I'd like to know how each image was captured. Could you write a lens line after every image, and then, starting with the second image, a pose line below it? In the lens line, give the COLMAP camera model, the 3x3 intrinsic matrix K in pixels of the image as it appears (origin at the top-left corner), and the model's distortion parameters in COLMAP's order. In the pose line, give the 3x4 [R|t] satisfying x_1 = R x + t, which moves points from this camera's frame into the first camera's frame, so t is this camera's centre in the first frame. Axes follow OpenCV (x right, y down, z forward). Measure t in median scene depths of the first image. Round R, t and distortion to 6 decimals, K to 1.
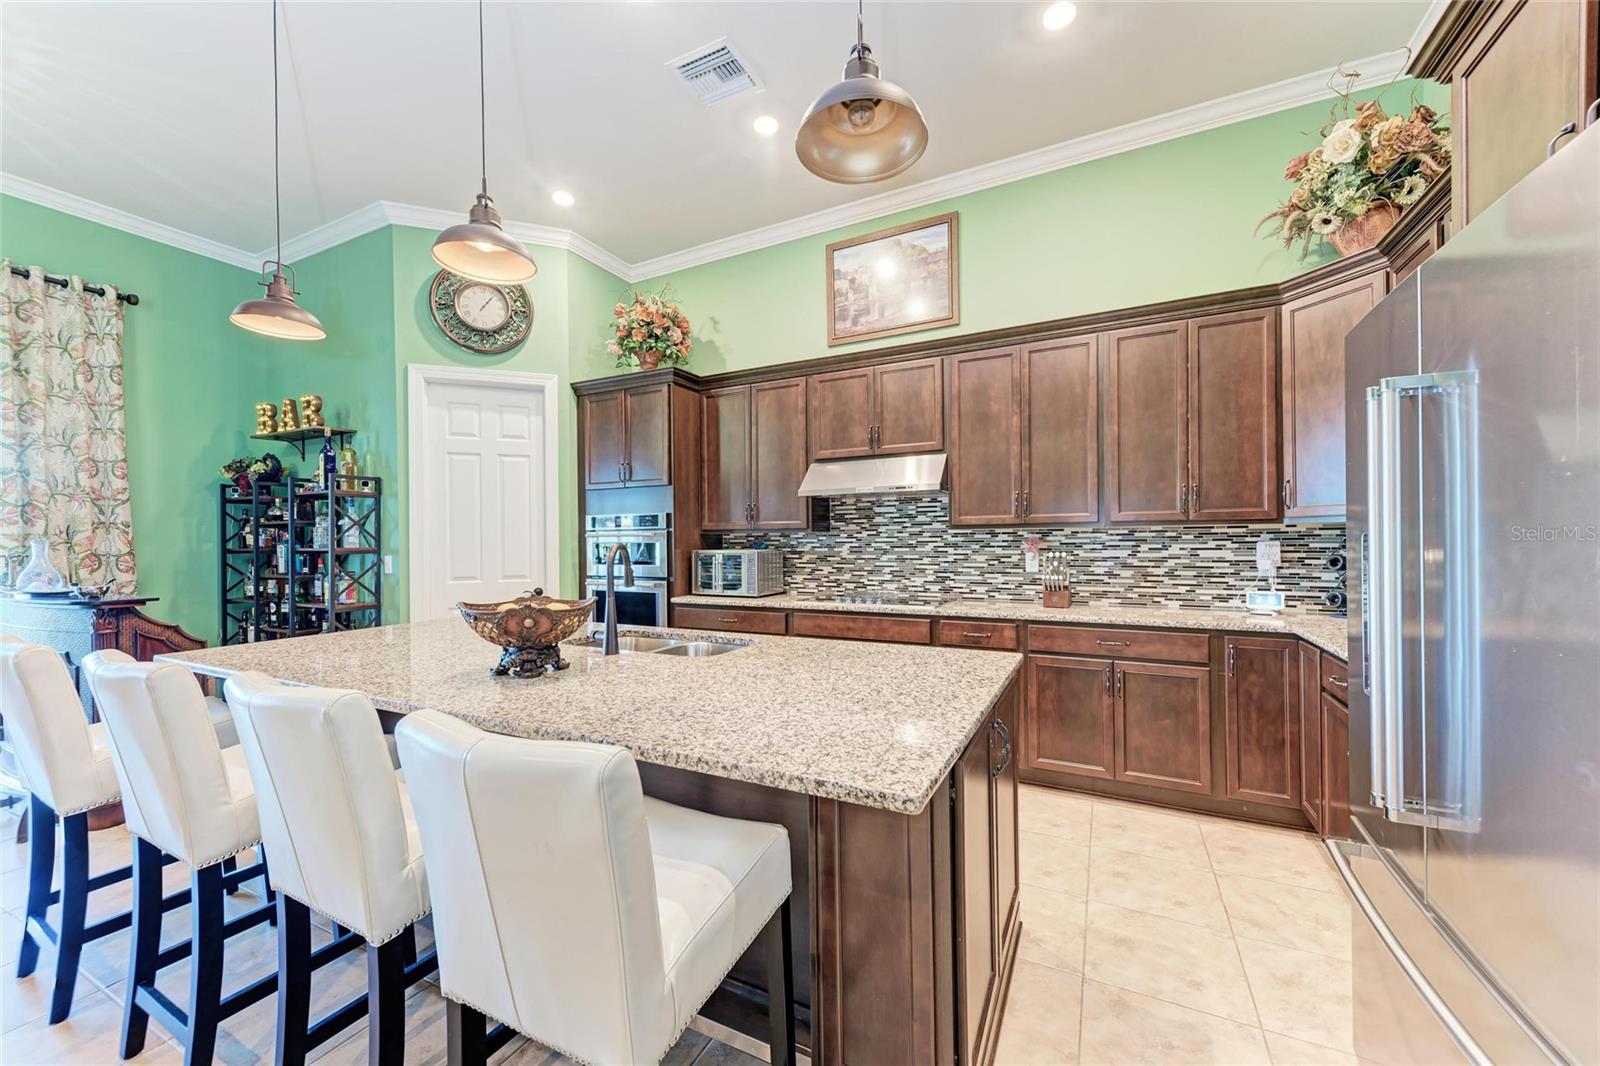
lens RADIAL K [[633.6, 0, 774.6], [0, 633.6, 541.5], [0, 0, 1]] dist [0.013583, 0.000169]
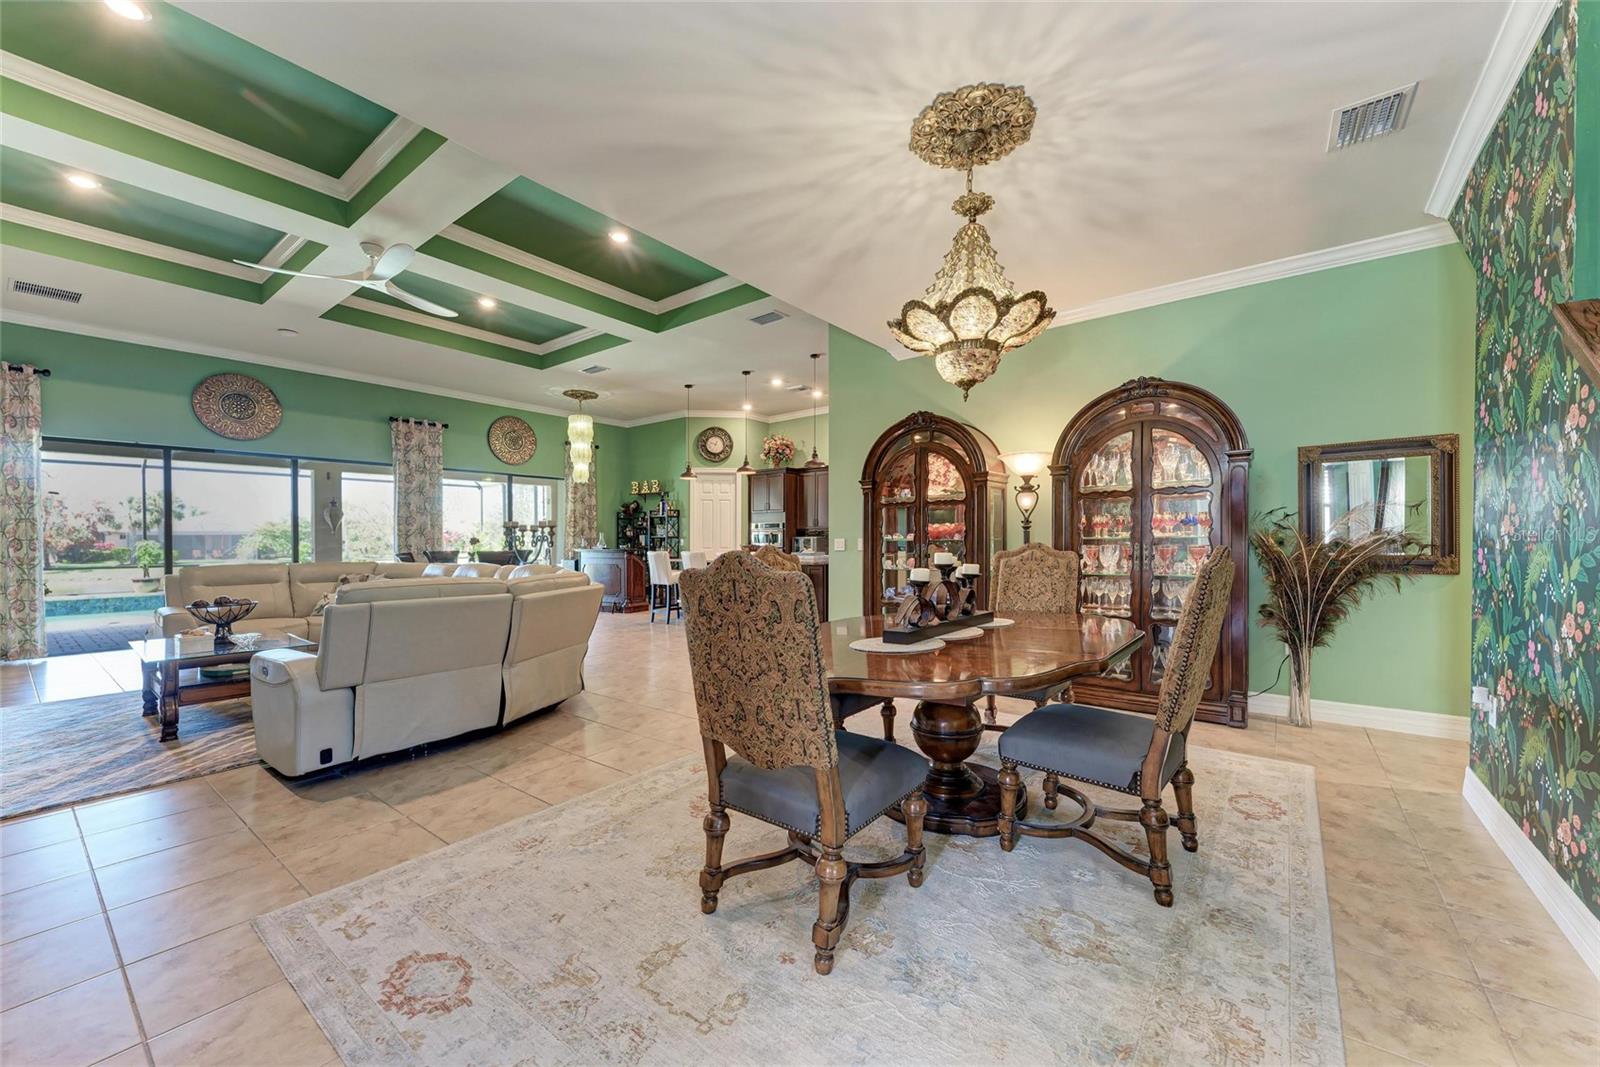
lens RADIAL K [[633.6, 0, 795.6], [0, 633.6, 536.1], [0, 0, 1]] dist [0.013583, 0.000169]
pose [[0.983317, 0.000386, -0.181899, 0.347434], [-0.001681, 0.999974, -0.006967, 0.027593], [0.181891, 0.007157, 0.983293, -1.517753]]
